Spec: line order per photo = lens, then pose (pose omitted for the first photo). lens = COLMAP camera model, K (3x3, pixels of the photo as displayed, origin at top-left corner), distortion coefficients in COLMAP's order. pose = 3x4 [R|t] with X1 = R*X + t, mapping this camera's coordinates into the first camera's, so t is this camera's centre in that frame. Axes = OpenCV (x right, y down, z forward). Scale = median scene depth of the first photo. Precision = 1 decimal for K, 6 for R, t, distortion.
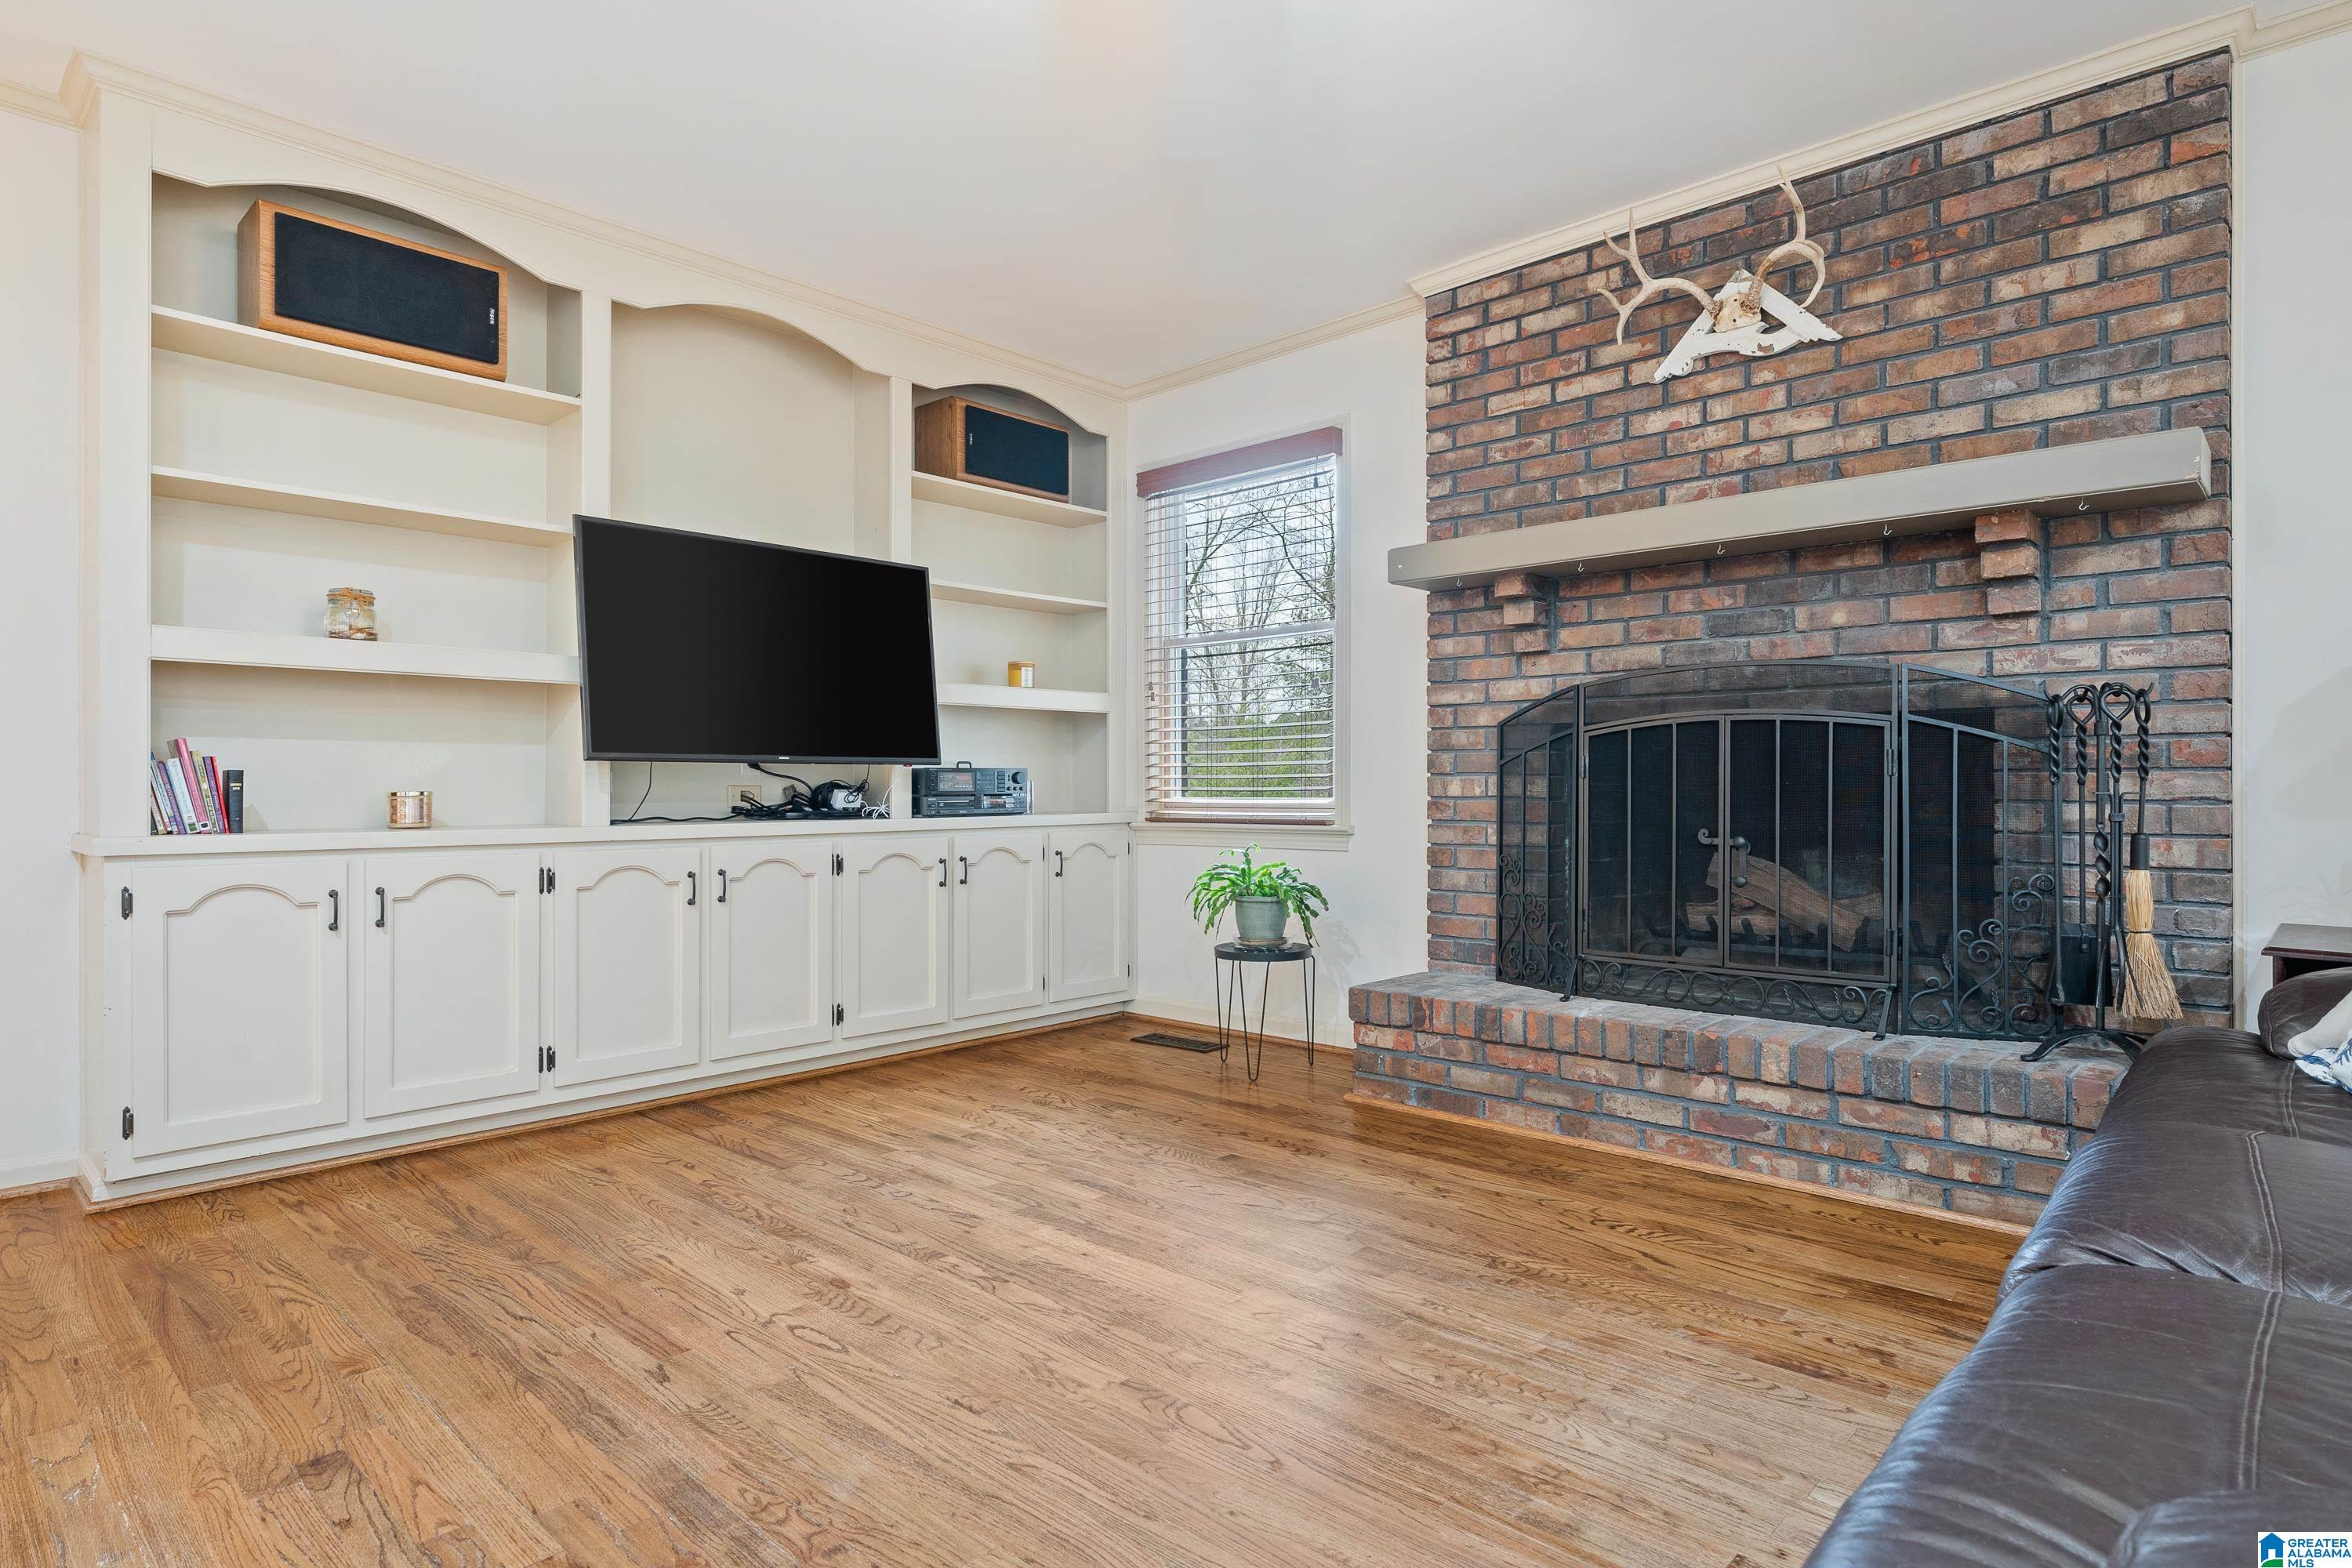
lens RADIAL K [[1265.7, 0, 1174.2], [0, 1265.7, 785.8], [0, 0, 1]] dist [-0.000019, -0.000032]
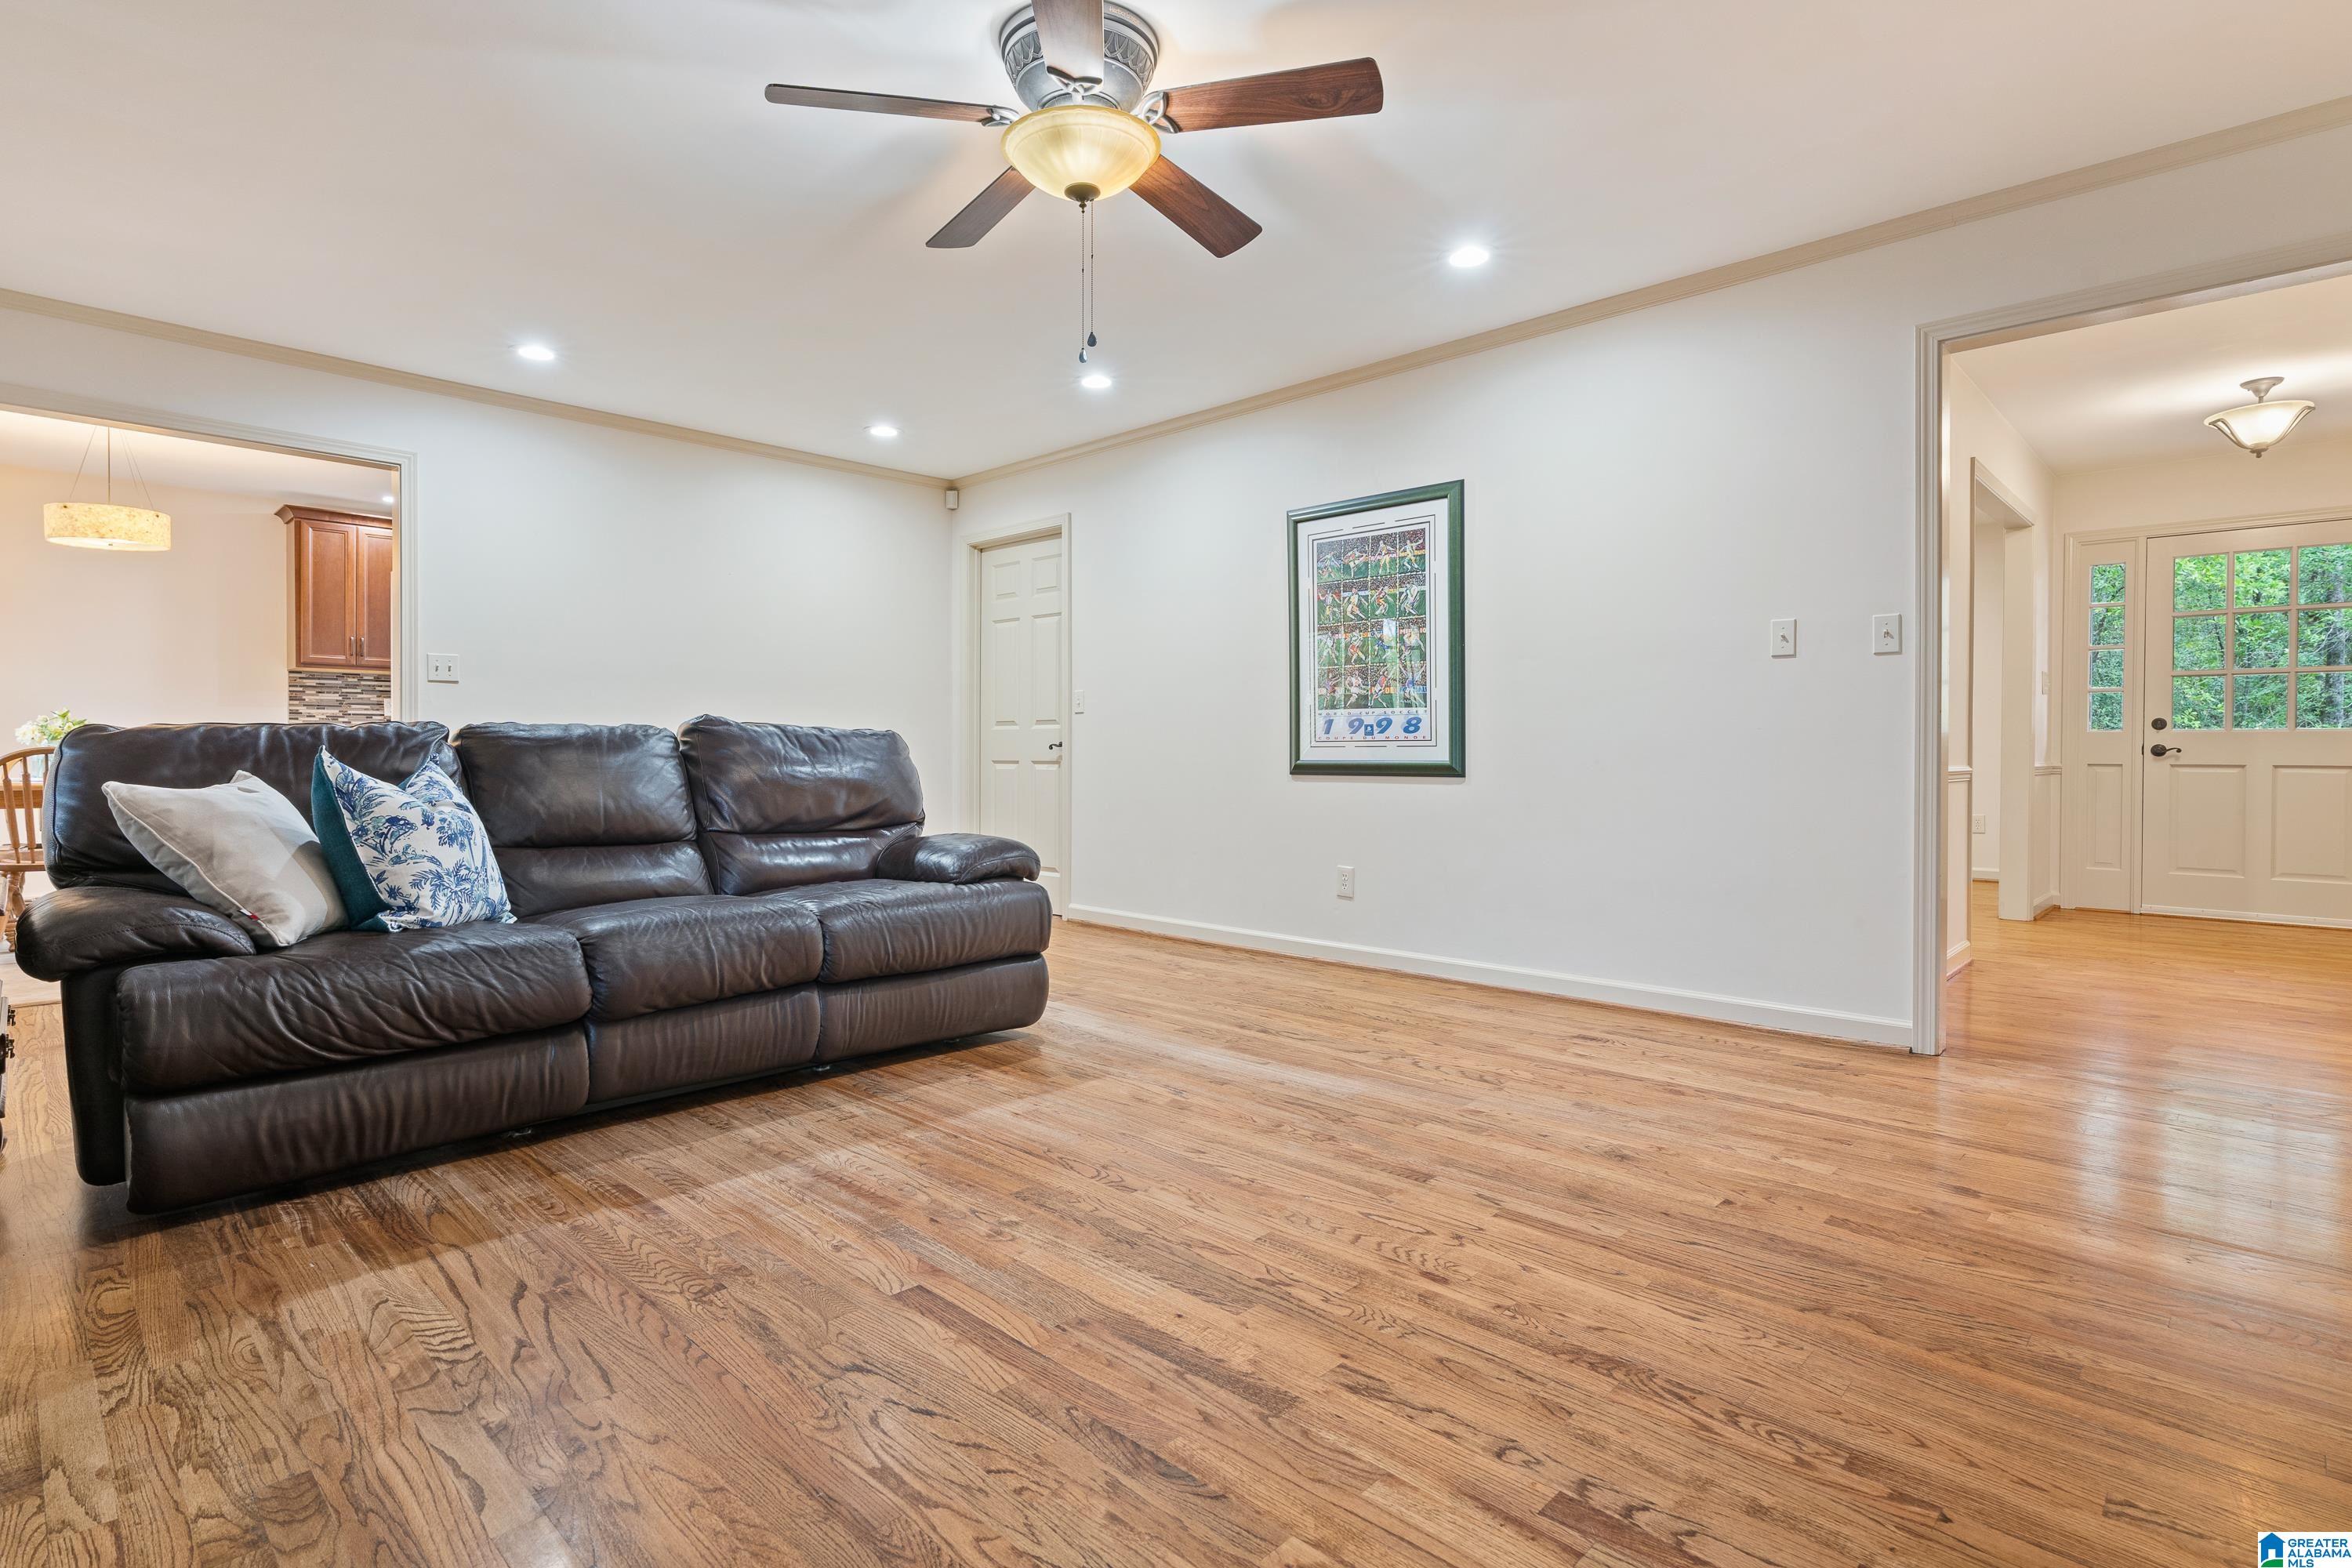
lens RADIAL K [[1156.6, 0, 1178.0], [0, 1156.6, 771.2], [0, 0, 1]] dist [-0.000098, -0.000041]
pose [[-0.999925, -0.000714, 0.012218, -0.078707], [-0.000581, 0.999940, 0.010931, 0.007680], [-0.012225, 0.010923, -0.999866, 1.740486]]
